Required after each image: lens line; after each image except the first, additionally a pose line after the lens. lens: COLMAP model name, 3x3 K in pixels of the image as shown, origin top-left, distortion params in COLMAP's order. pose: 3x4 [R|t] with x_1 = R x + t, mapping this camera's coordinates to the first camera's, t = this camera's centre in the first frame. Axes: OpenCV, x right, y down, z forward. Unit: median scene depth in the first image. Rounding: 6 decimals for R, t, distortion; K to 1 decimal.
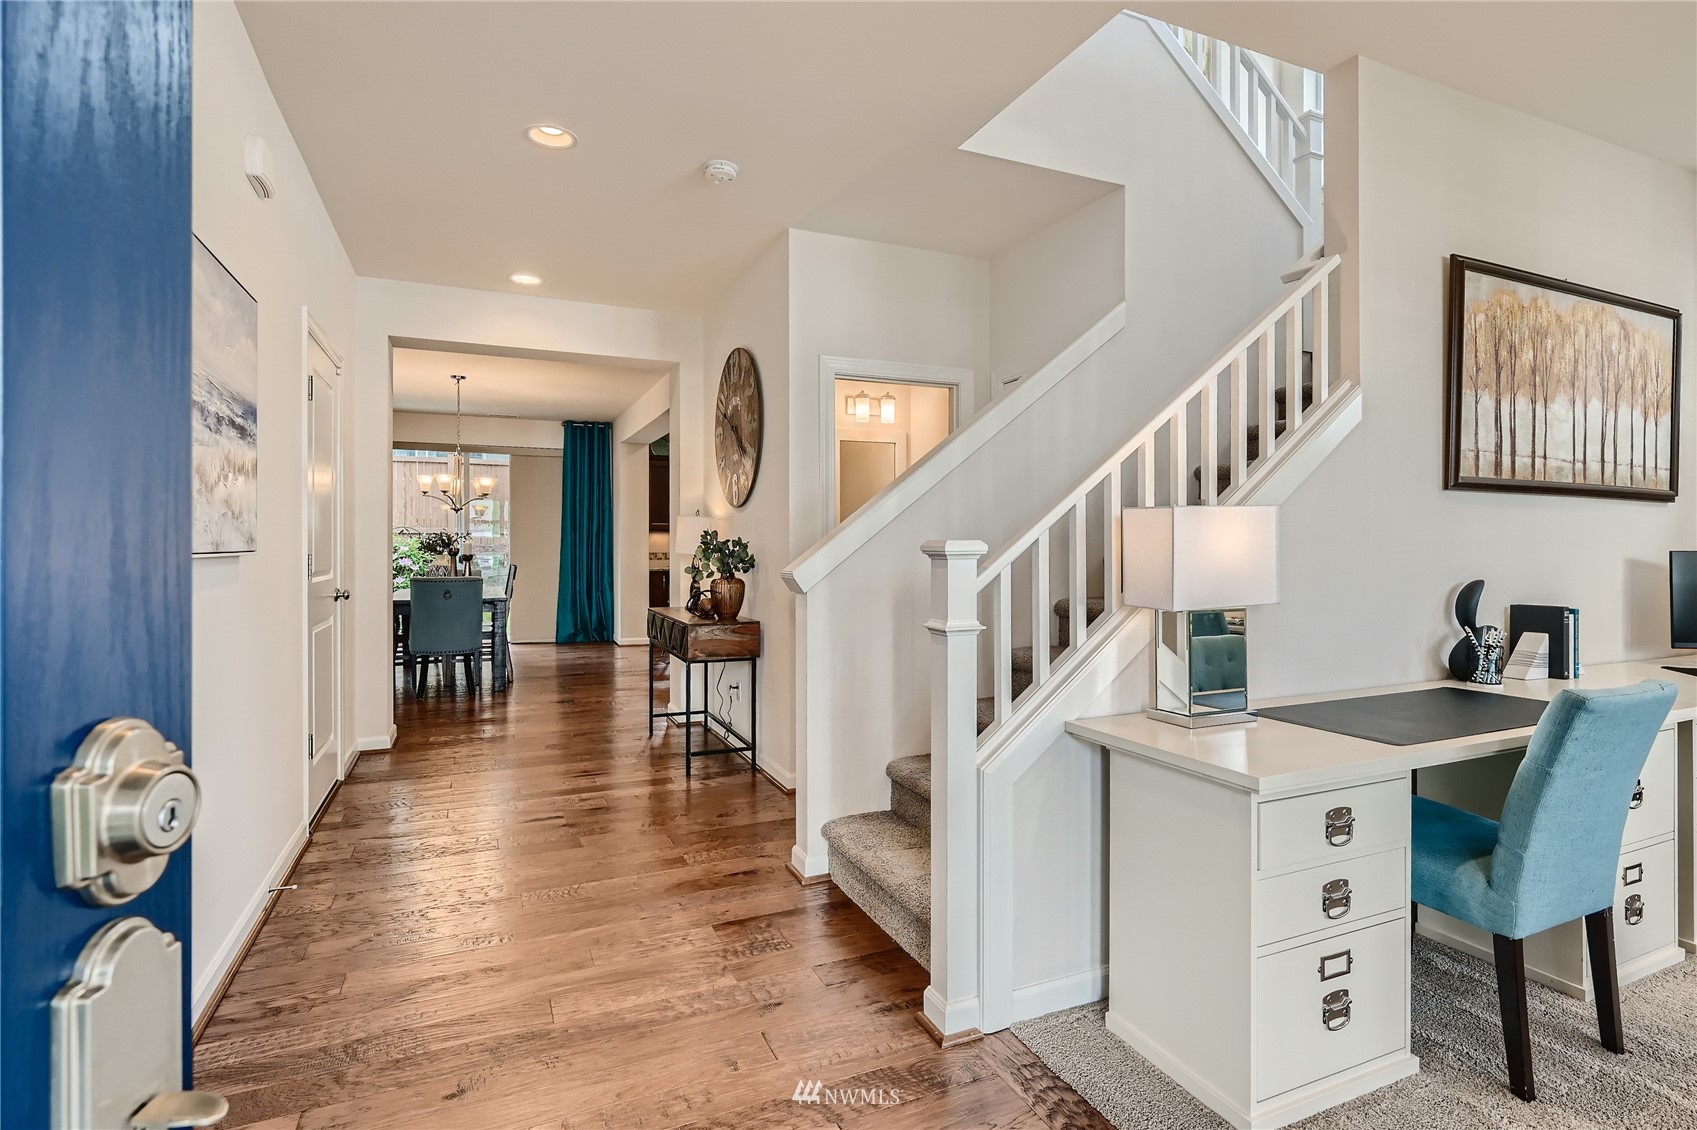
lens RADIAL K [[829.6, 0, 857.0], [0, 829.6, 555.4], [0, 0, 1]] dist [-0.000916, -0.000038]
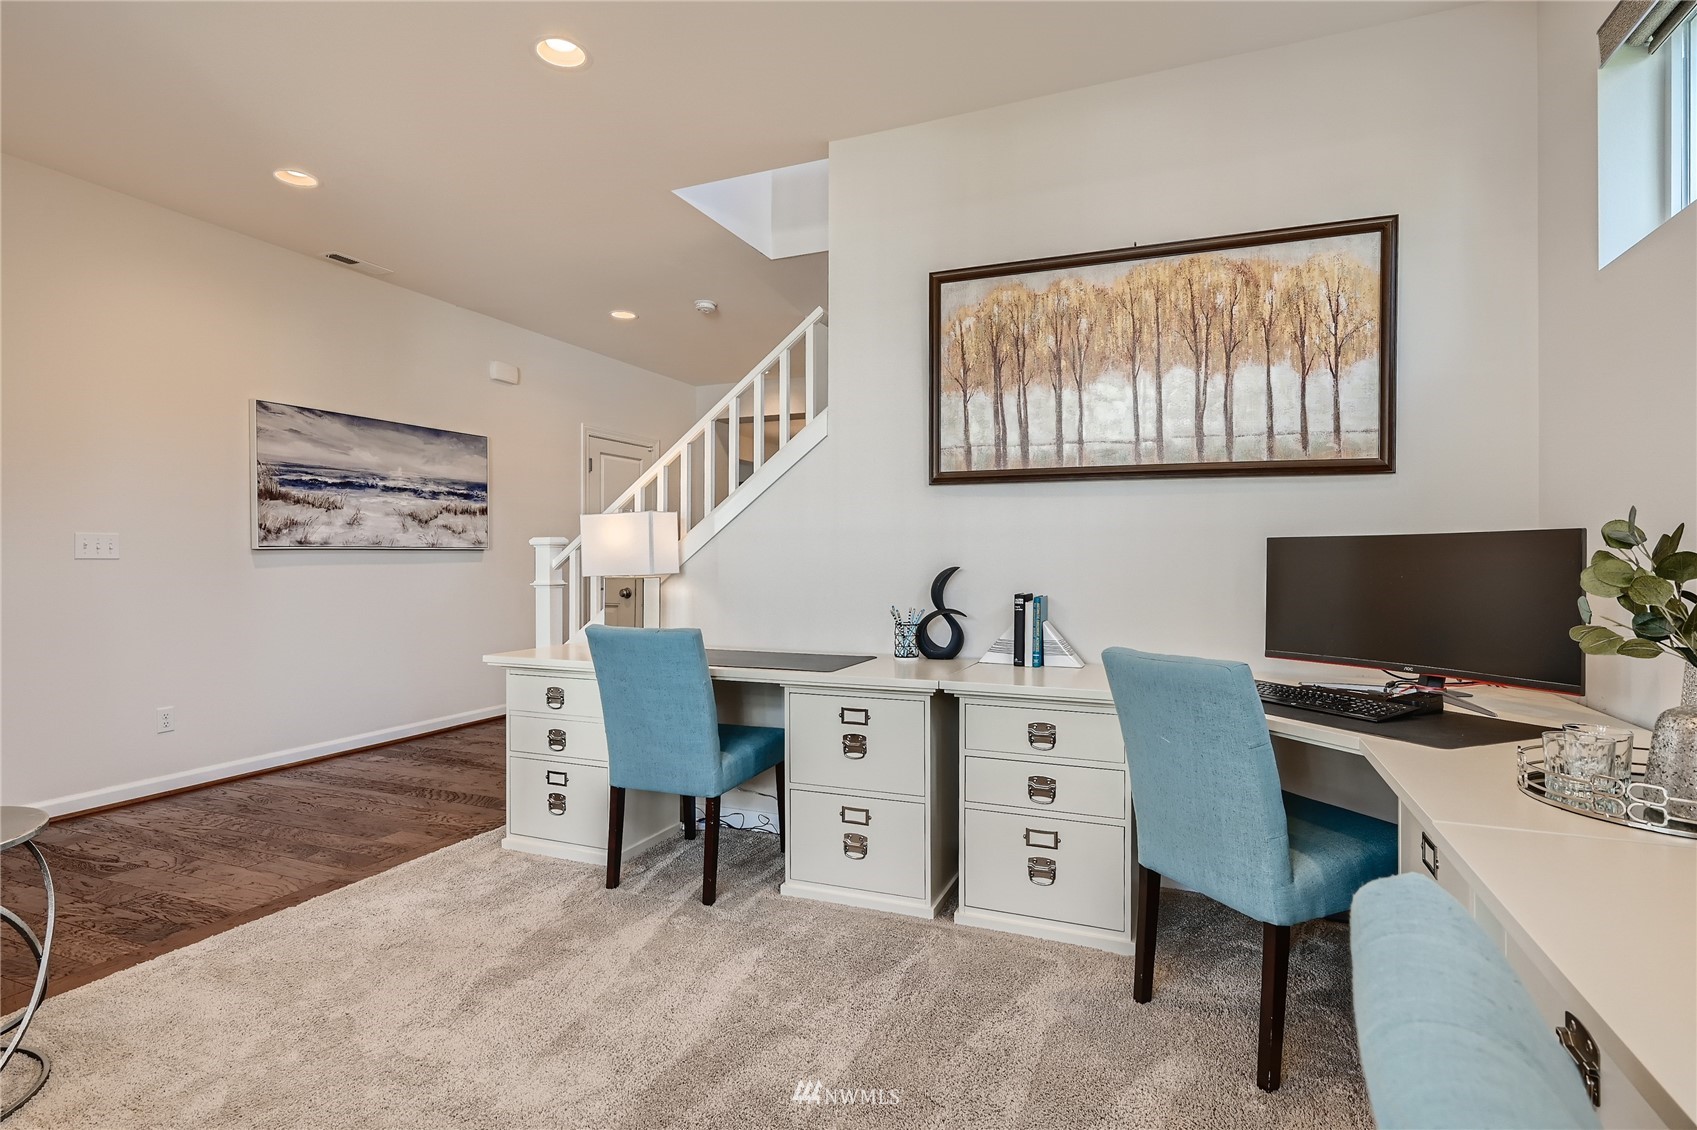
lens RADIAL K [[841.0, 0, 866.7], [0, 841.0, 565.8], [0, 0, 1]] dist [-0.001220, -0.000600]
pose [[0.691486, 0.004493, -0.722376, 1.348684], [-0.009809, 0.999947, -0.003170, 0.030330], [0.722323, 0.009278, 0.691494, 0.148545]]
